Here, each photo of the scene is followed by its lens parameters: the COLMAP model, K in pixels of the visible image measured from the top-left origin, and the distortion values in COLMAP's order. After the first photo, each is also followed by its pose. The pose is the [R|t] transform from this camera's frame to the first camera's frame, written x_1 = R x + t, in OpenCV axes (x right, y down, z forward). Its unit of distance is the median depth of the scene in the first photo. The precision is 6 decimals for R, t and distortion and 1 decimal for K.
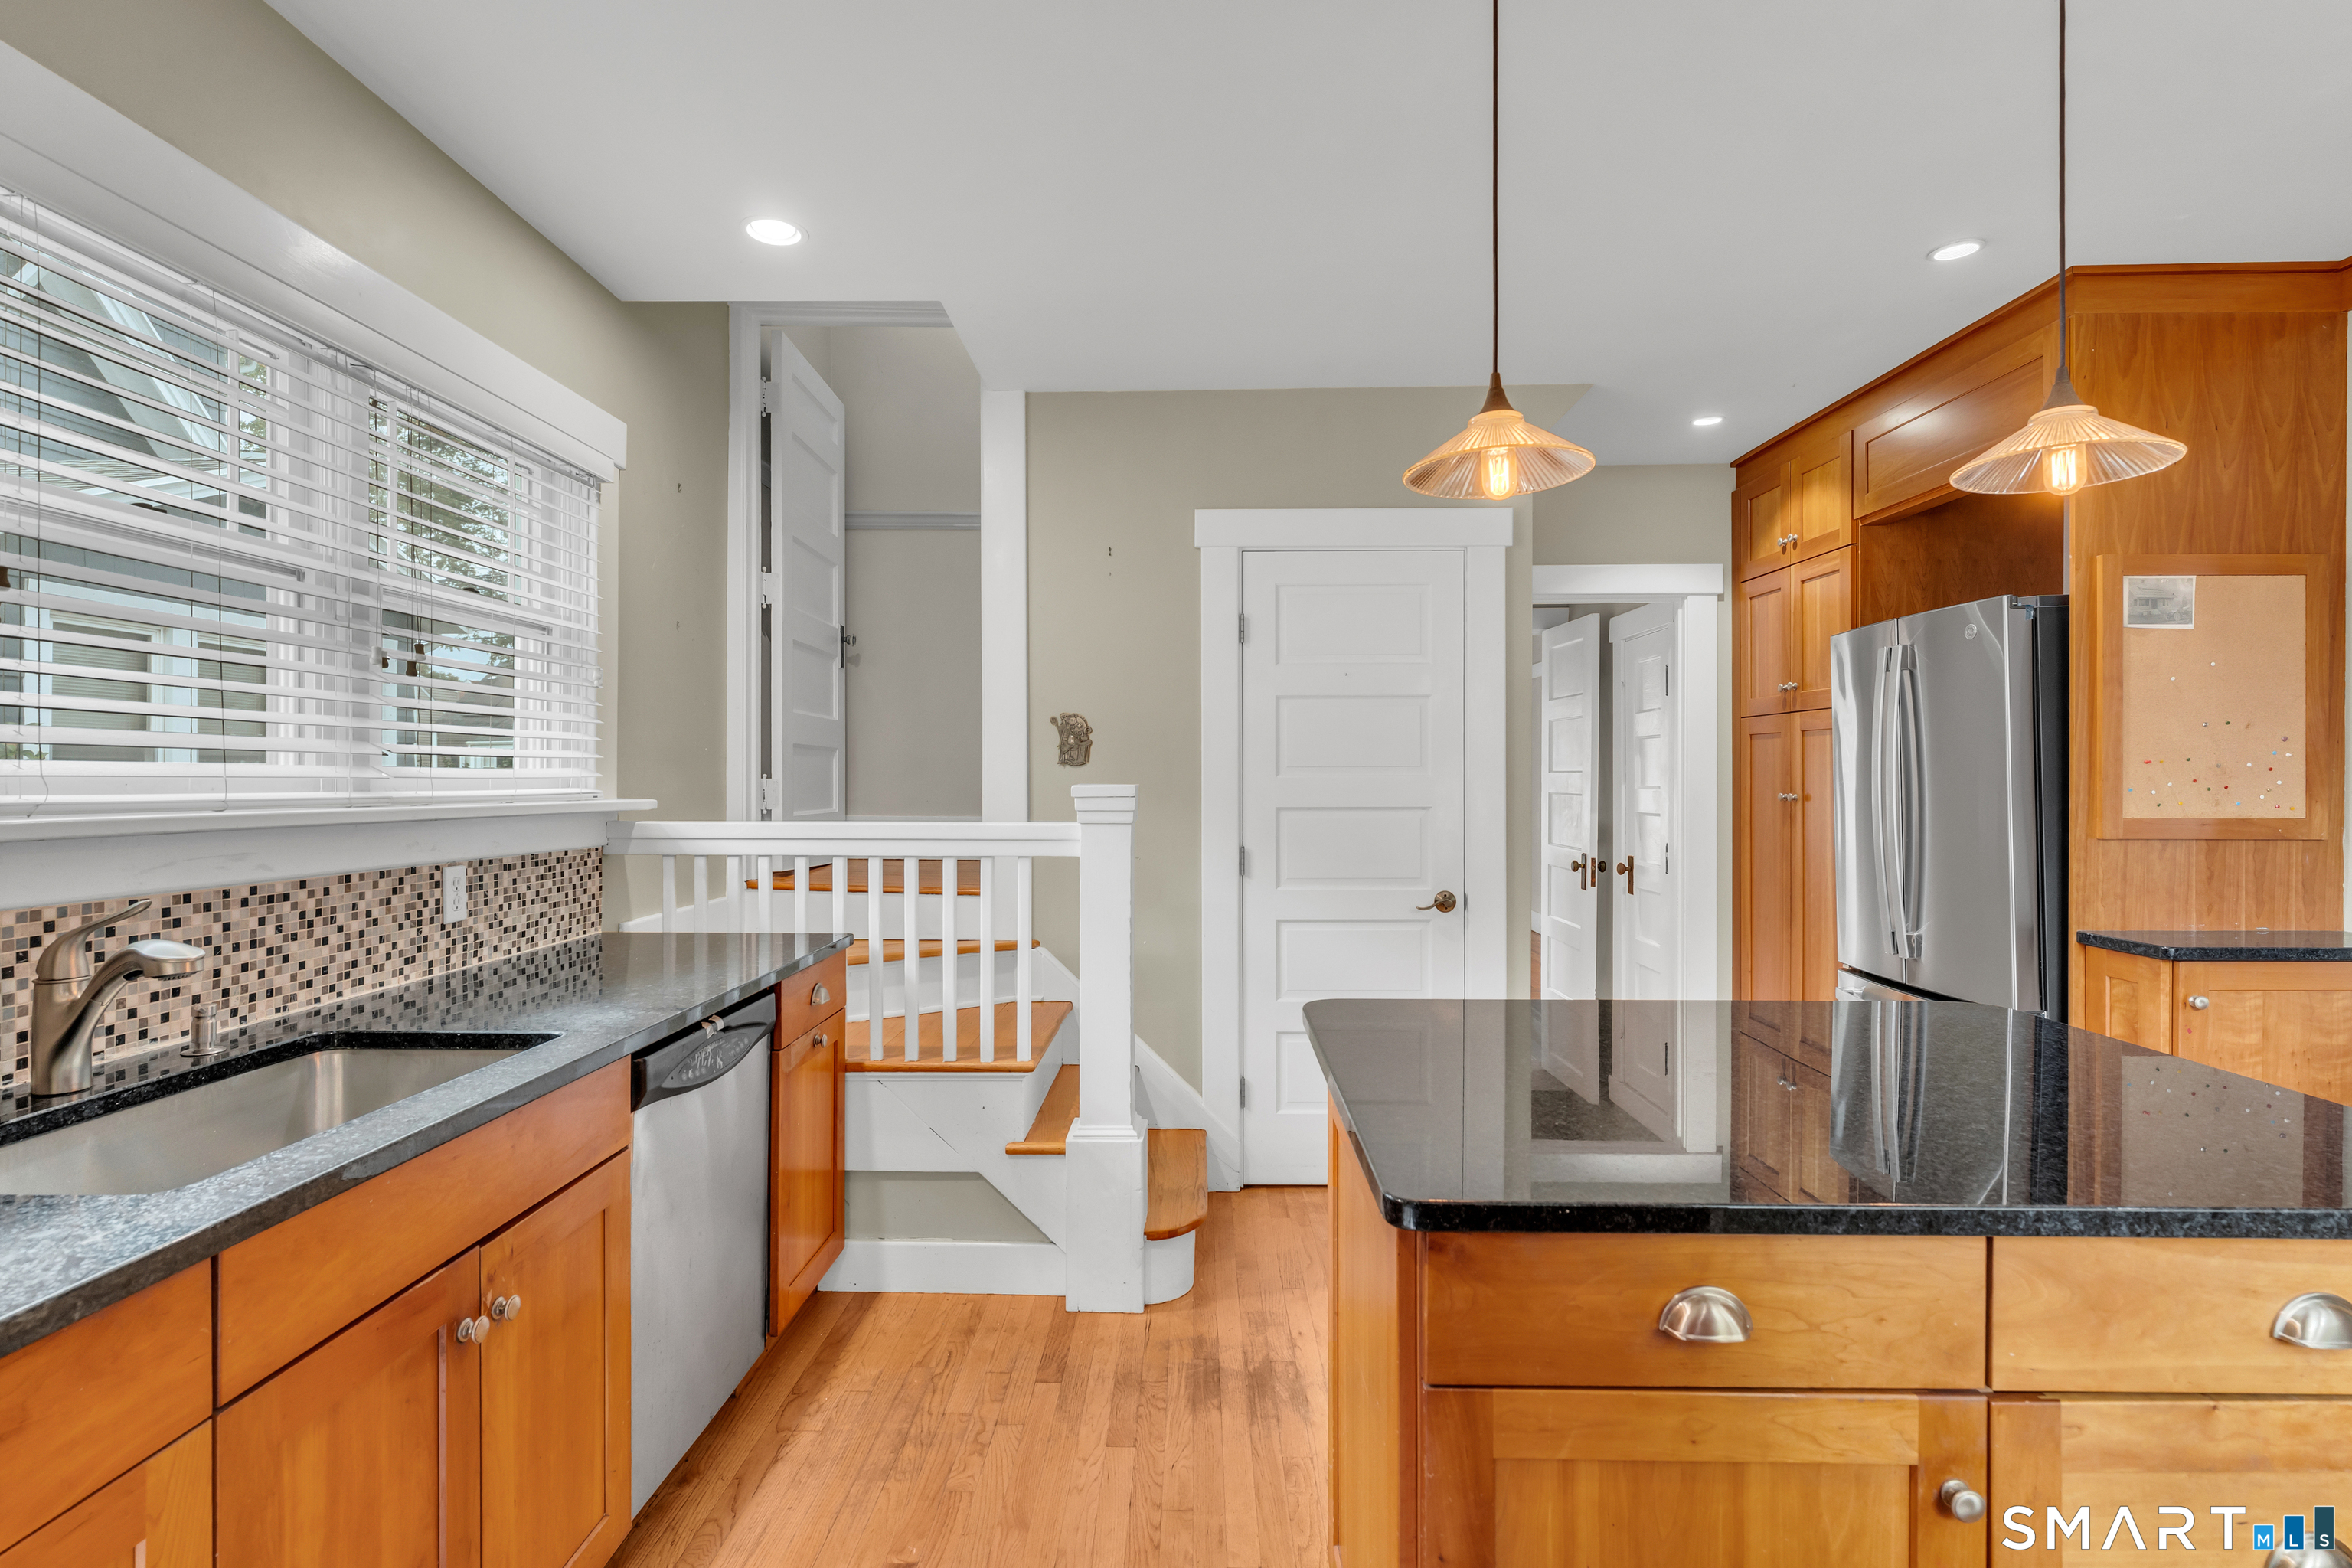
lens RADIAL K [[1132.8, 0, 1176.0], [0, 1132.8, 784.0], [0, 0, 1]] dist [-0.003891, -0.000417]
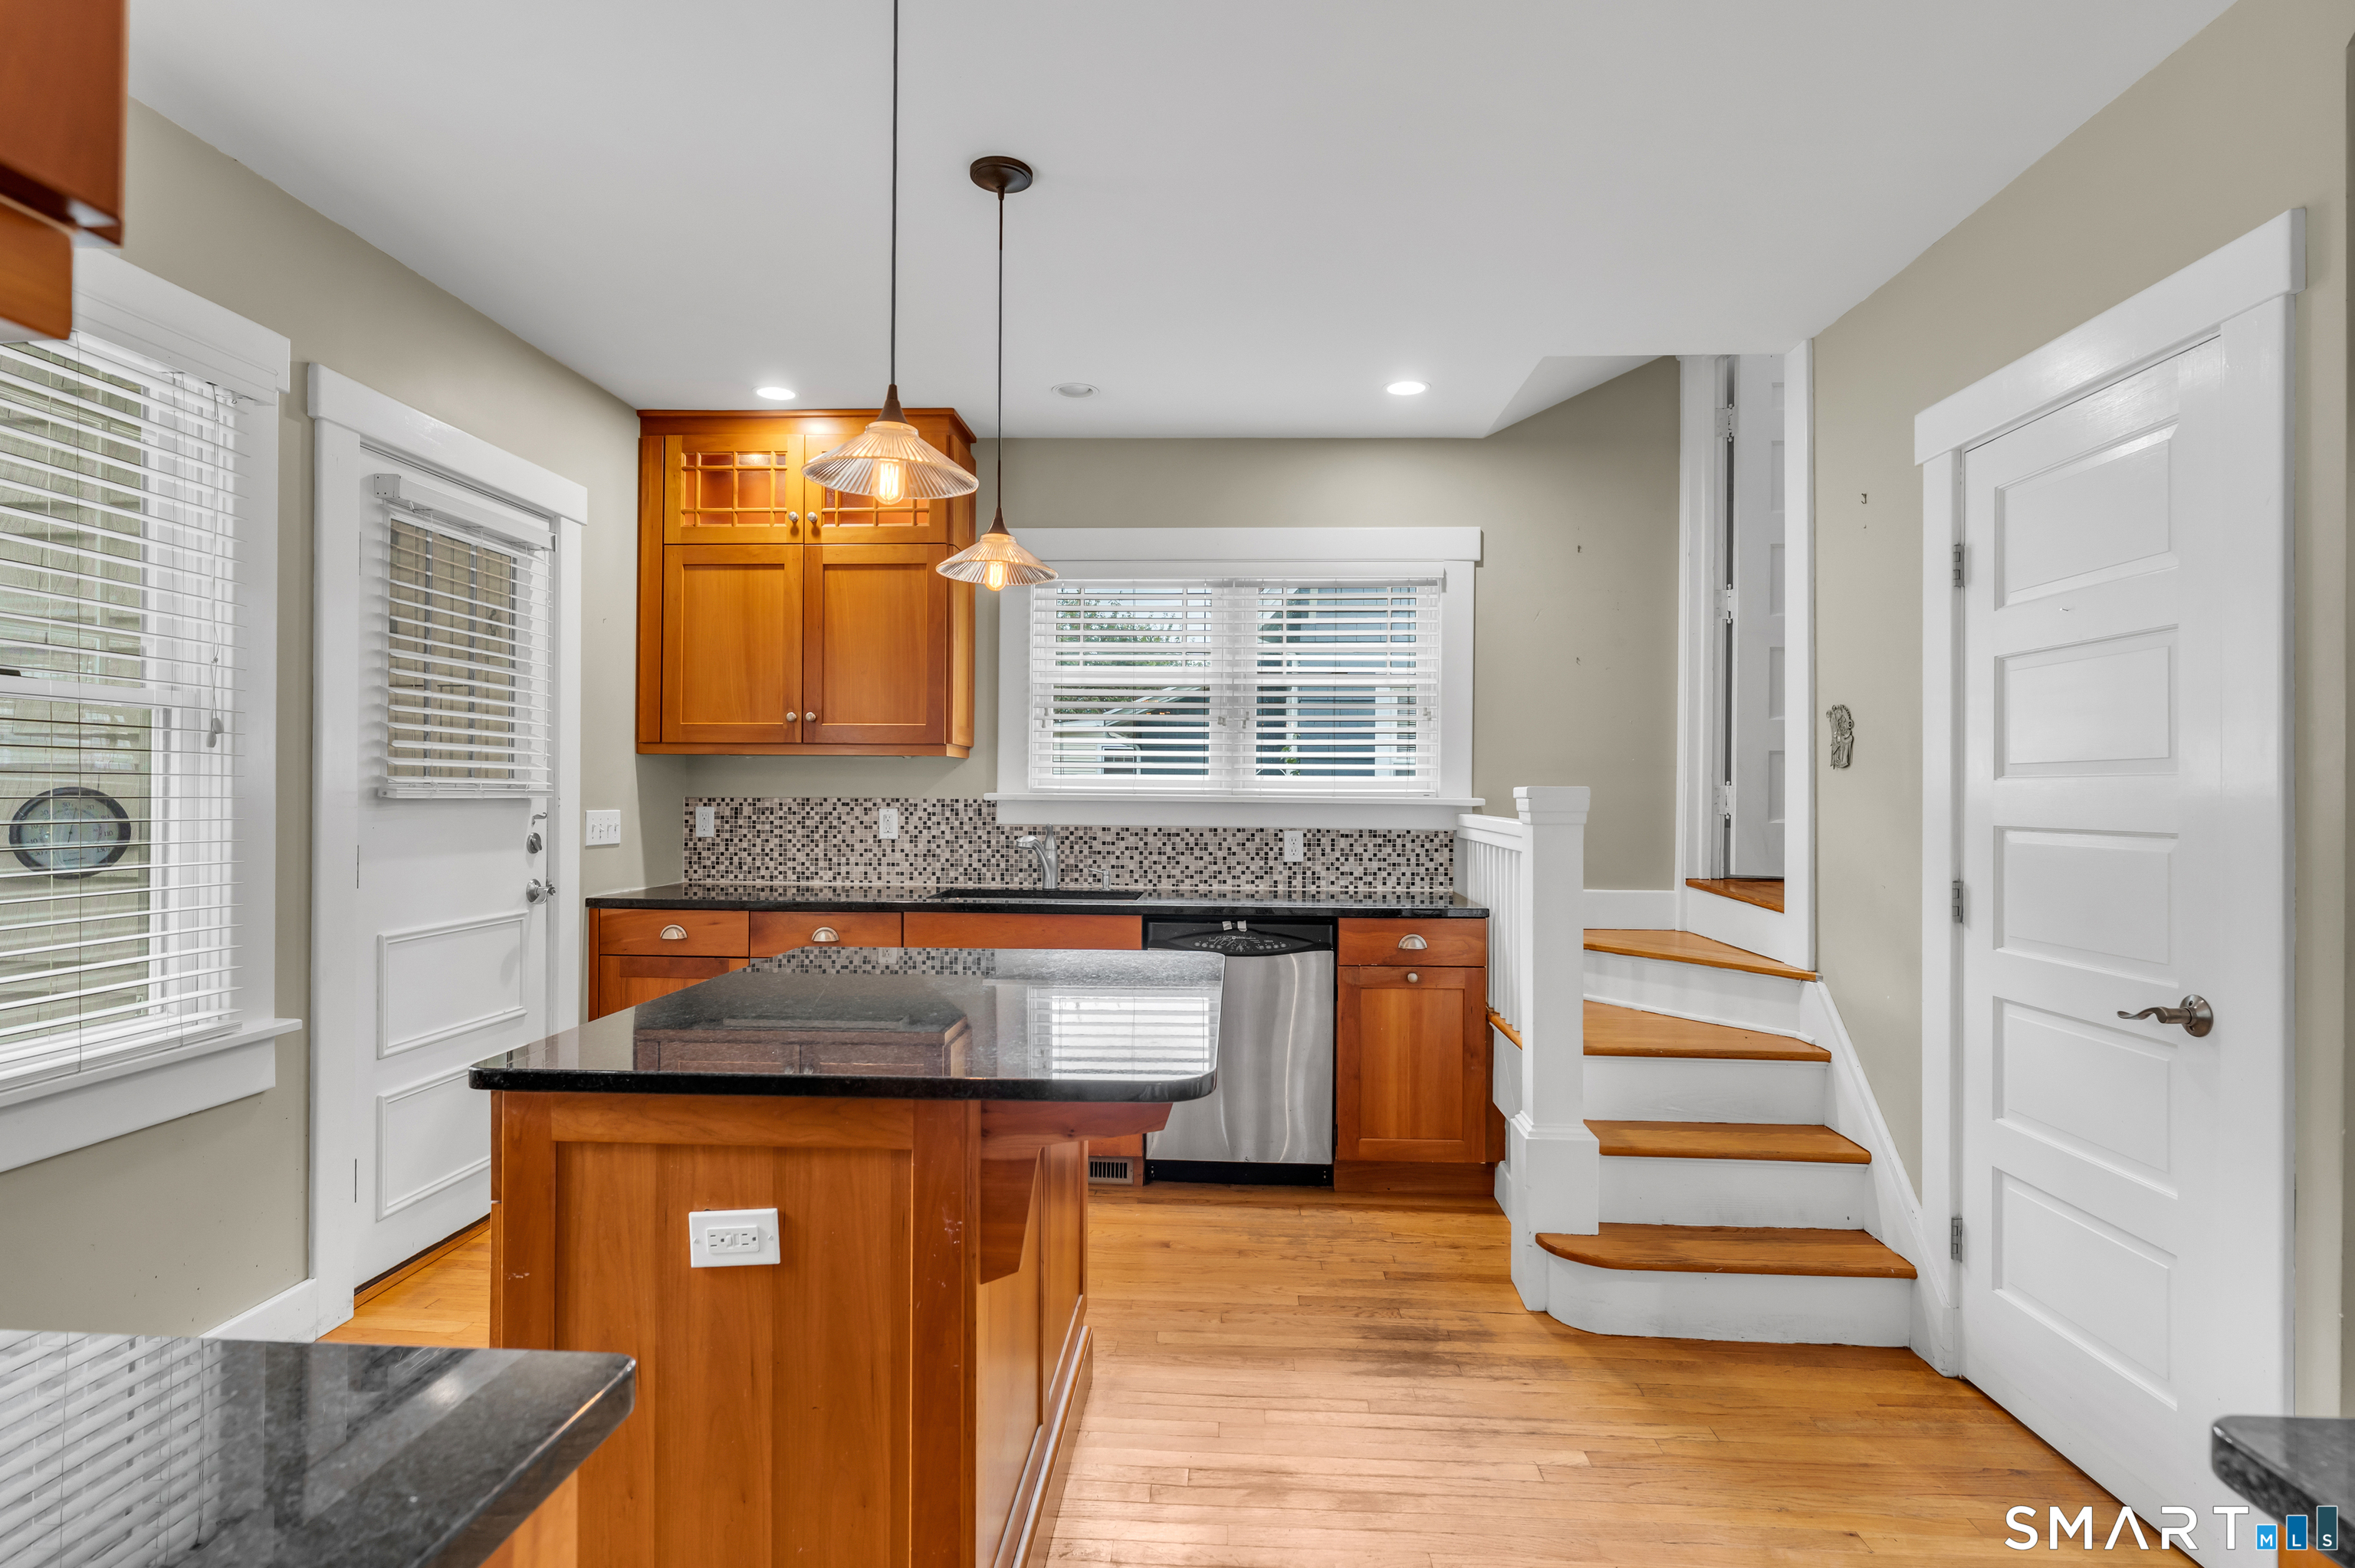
lens RADIAL K [[1197.0, 0, 1168.2], [0, 1197.0, 788.1], [0, 0, 1]] dist [0.003485, -0.000009]
pose [[-0.026401, -0.000484, -0.999651, 1.048482], [-0.012744, 0.999919, -0.000147, 0.006348], [0.999570, 0.012735, -0.026405, 0.704413]]
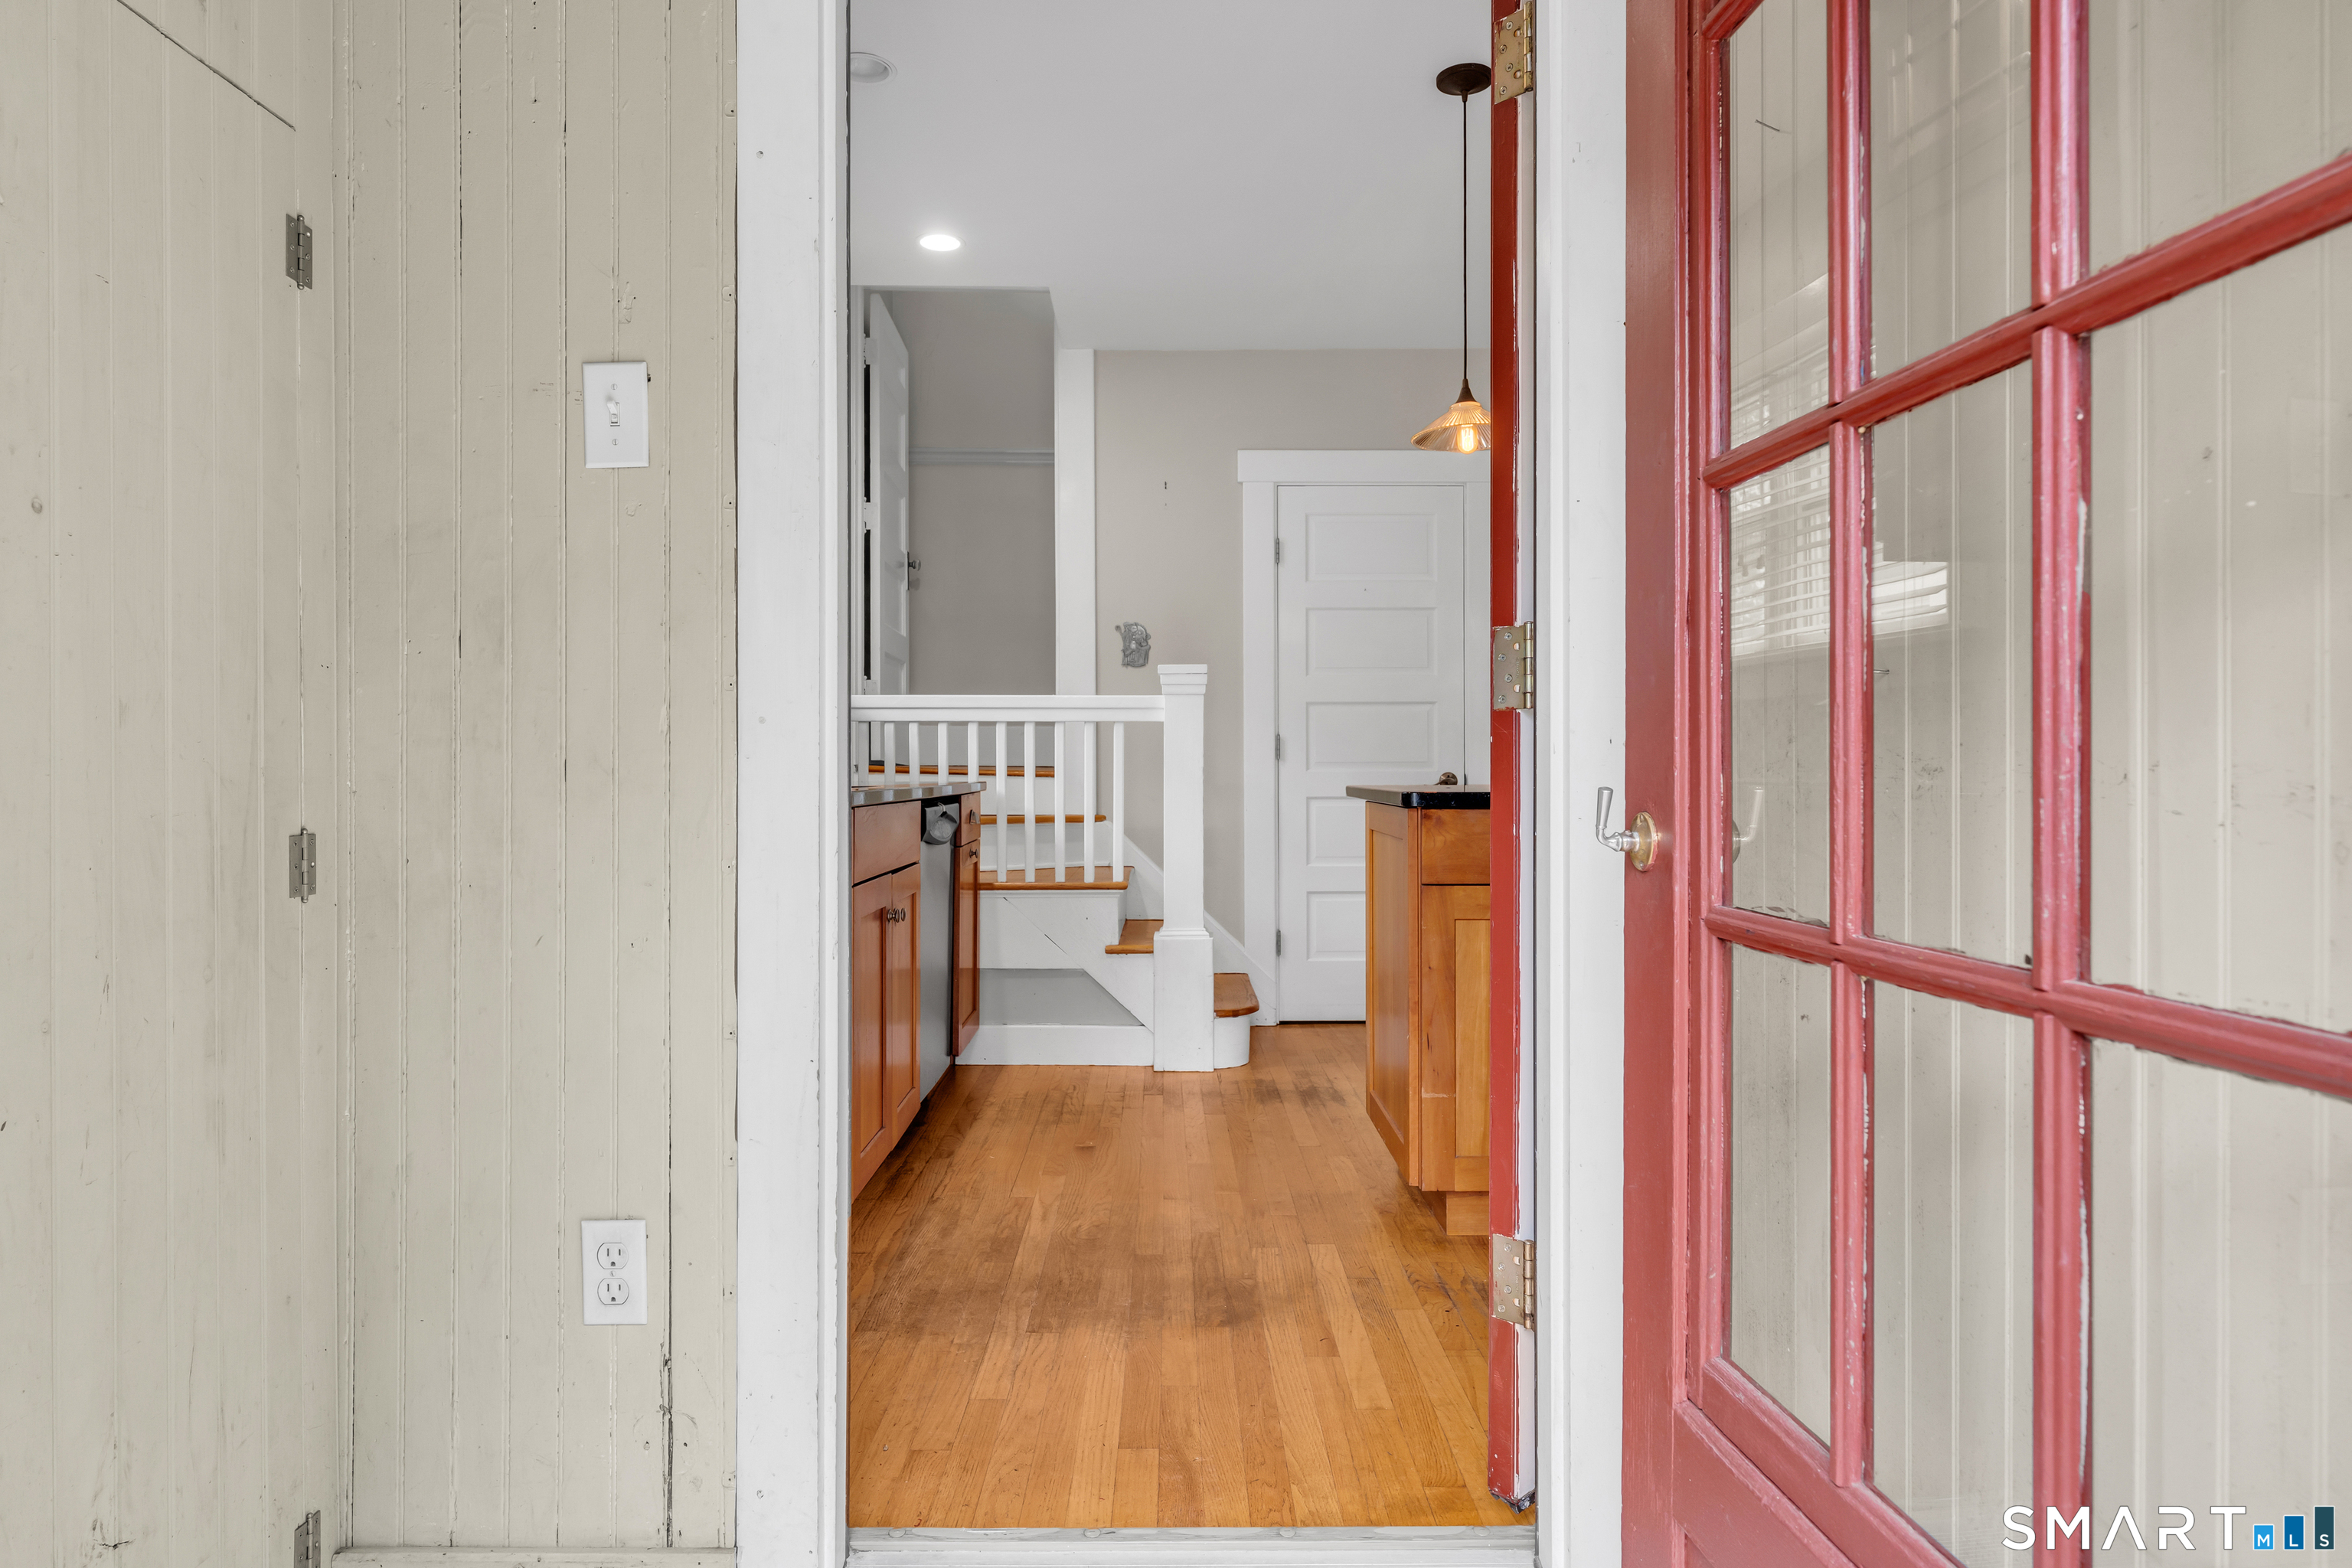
lens RADIAL K [[1406.1, 0, 1170.6], [0, 1406.1, 772.2], [0, 0, 1]] dist [0.002391, -0.001711]
pose [[0.999674, -0.000520, 0.025525, -0.119467], [0.000610, 0.999994, -0.003530, 0.130046], [-0.025523, 0.003545, 0.999668, -0.611232]]
